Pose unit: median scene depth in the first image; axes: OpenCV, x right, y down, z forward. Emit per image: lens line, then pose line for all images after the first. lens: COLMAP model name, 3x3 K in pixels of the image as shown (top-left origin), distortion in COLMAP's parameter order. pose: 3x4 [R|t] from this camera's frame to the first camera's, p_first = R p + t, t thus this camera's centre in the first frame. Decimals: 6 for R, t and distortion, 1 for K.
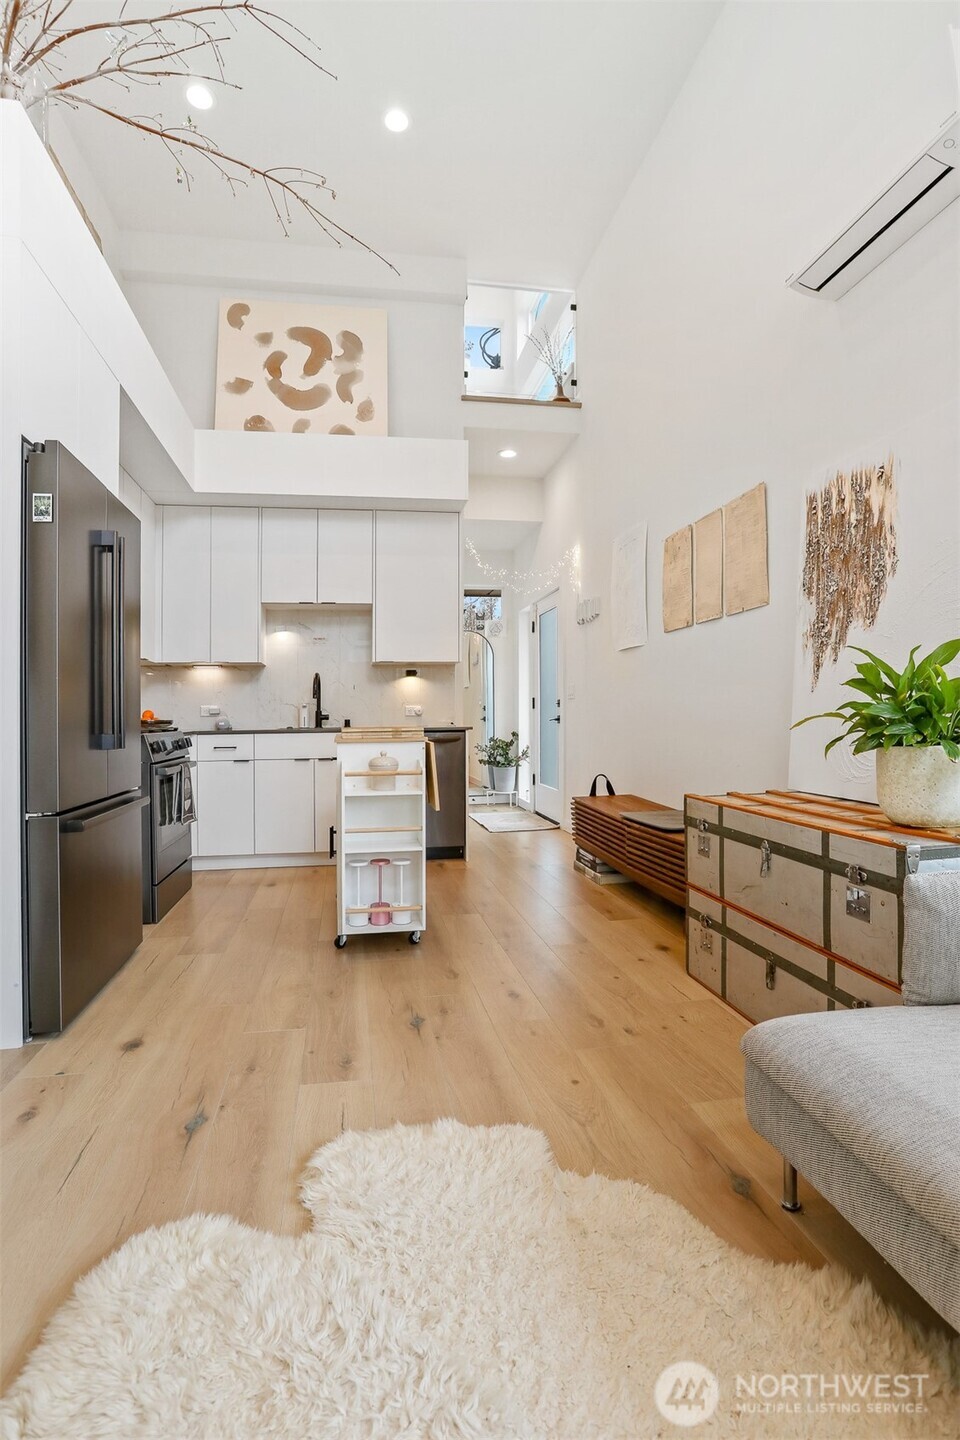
lens RADIAL K [[746.8, 0, 469.1], [0, 746.8, 701.5], [0, 0, 1]] dist [-0.051273, 0.027864]
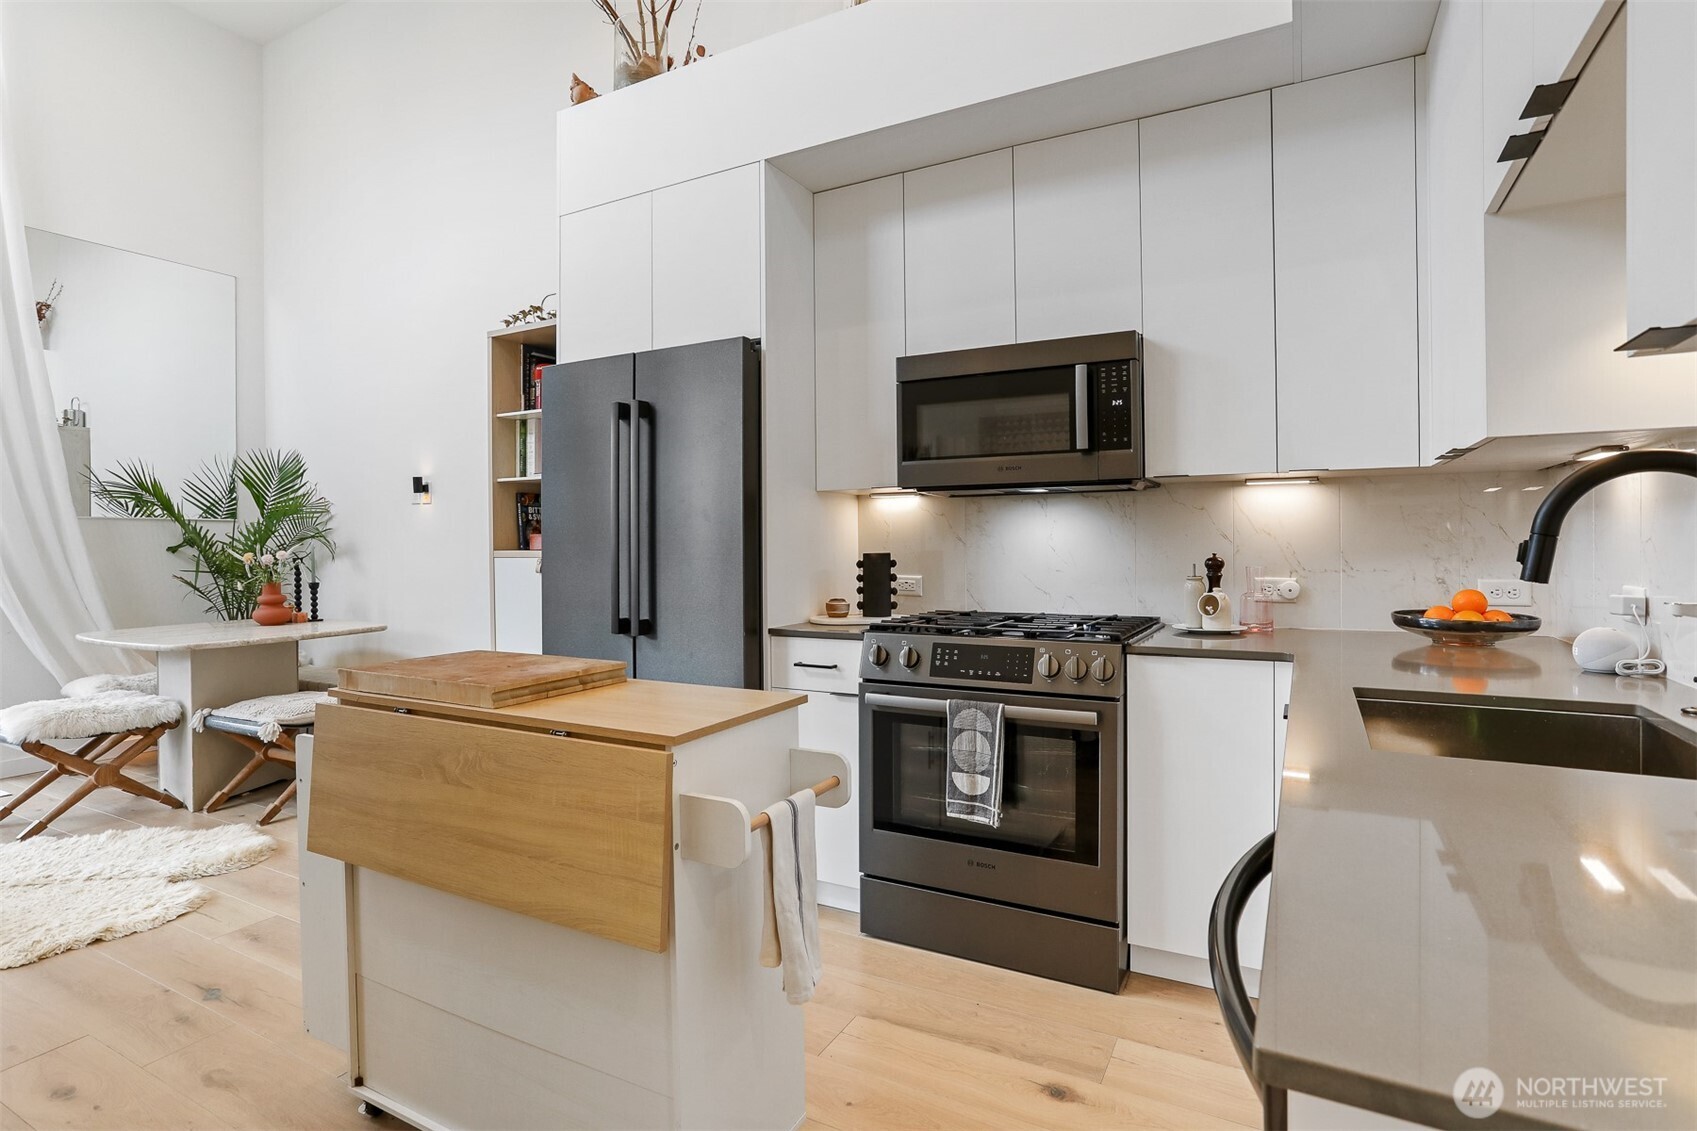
lens RADIAL K [[853.2, 0, 846.2], [0, 853.2, 508.8], [0, 0, 1]] dist [-0.050193, 0.024799]
pose [[-0.618984, -0.003419, -0.785396, 0.114559], [0.035853, 0.998825, -0.032604, -0.028683], [0.784585, -0.048340, -0.618134, 1.102450]]
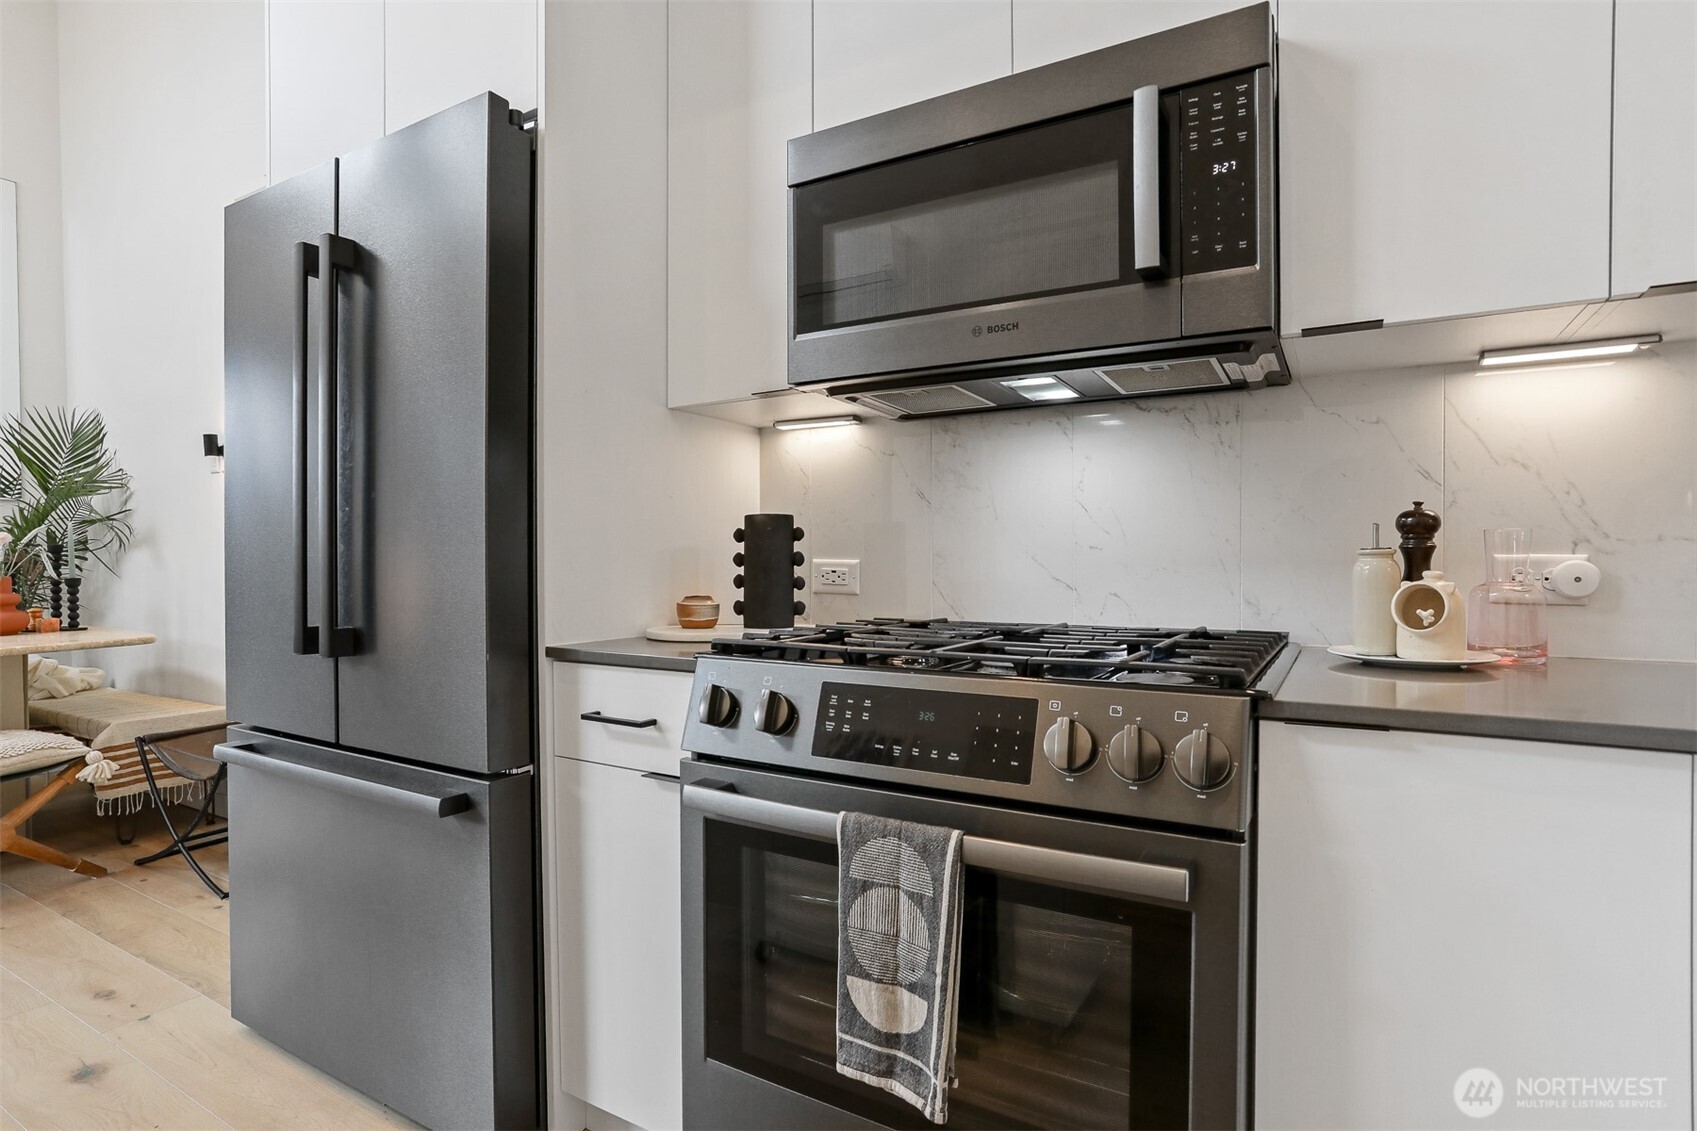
lens RADIAL K [[868.3, 0, 847.0], [0, 868.3, 540.1], [0, 0, 1]] dist [-0.054605, 0.028628]
pose [[-0.645648, 0.008830, -0.763584, -0.151311], [0.030751, 0.999423, -0.014444, 0.002145], [0.763016, -0.032807, -0.645547, 0.981273]]
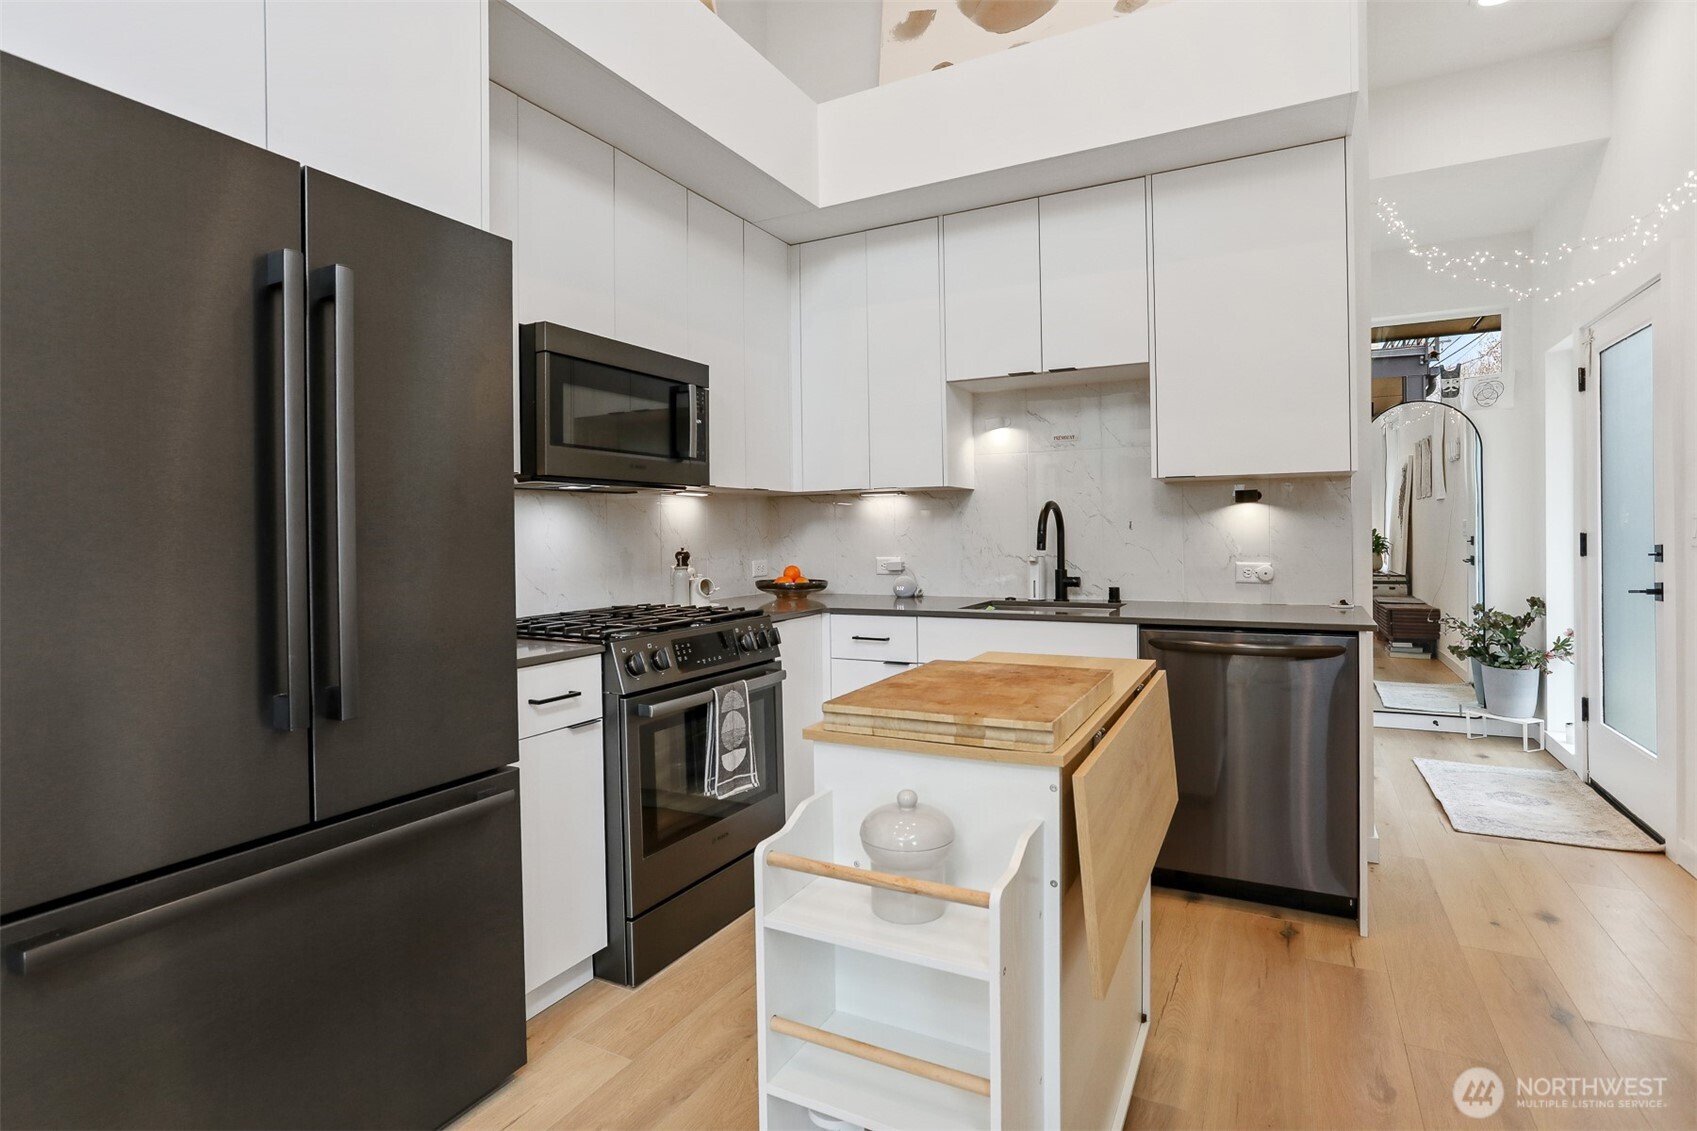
lens RADIAL K [[880.1, 0, 805.0], [0, 880.1, 527.5], [0, 0, 1]] dist [-0.051273, 0.027864]
pose [[0.786863, -0.000027, -0.617127, 0.054085], [0.012716, 0.999788, 0.016168, -0.036463], [0.616996, -0.020569, 0.786697, 0.434754]]
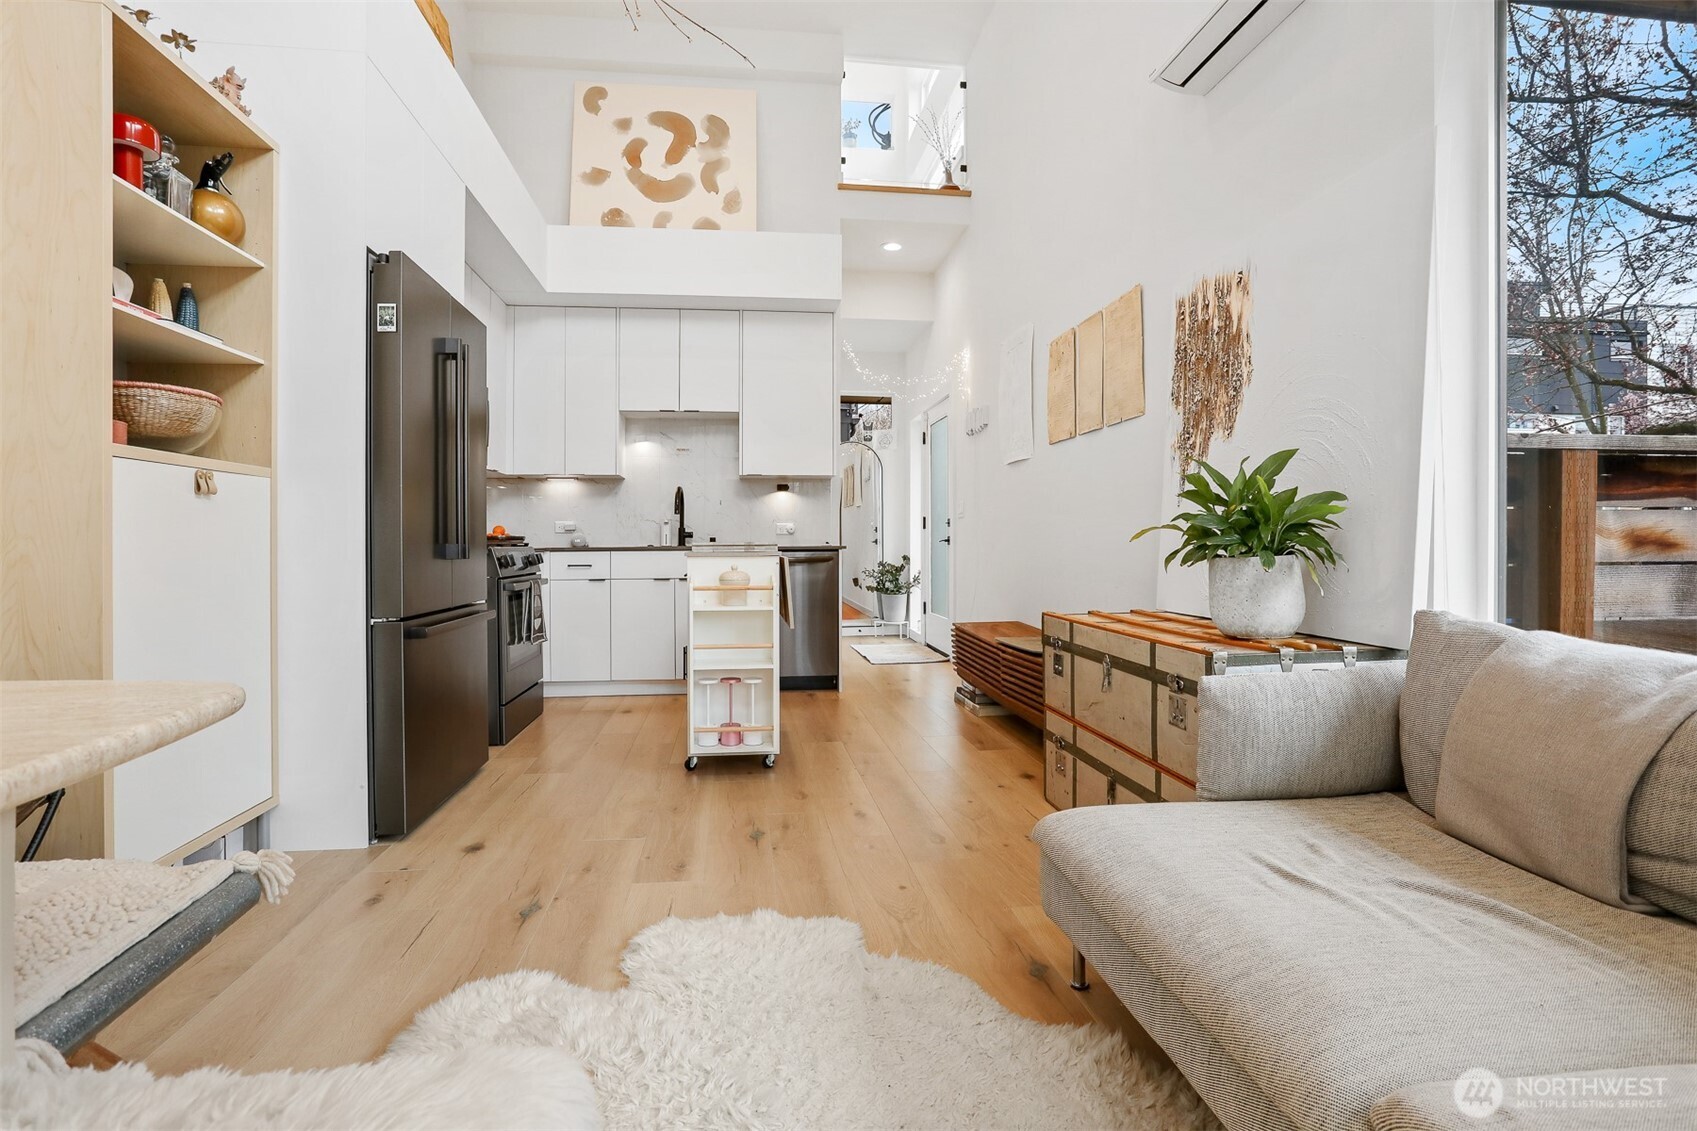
lens RADIAL K [[868.3, 0, 847.0], [0, 868.3, 540.1], [0, 0, 1]] dist [-0.054605, 0.028628]
pose [[0.999387, 0.008161, -0.034048, 0.044294], [-0.007575, 0.999821, 0.017316, 0.008382], [0.034183, -0.017047, 0.999270, -0.074420]]
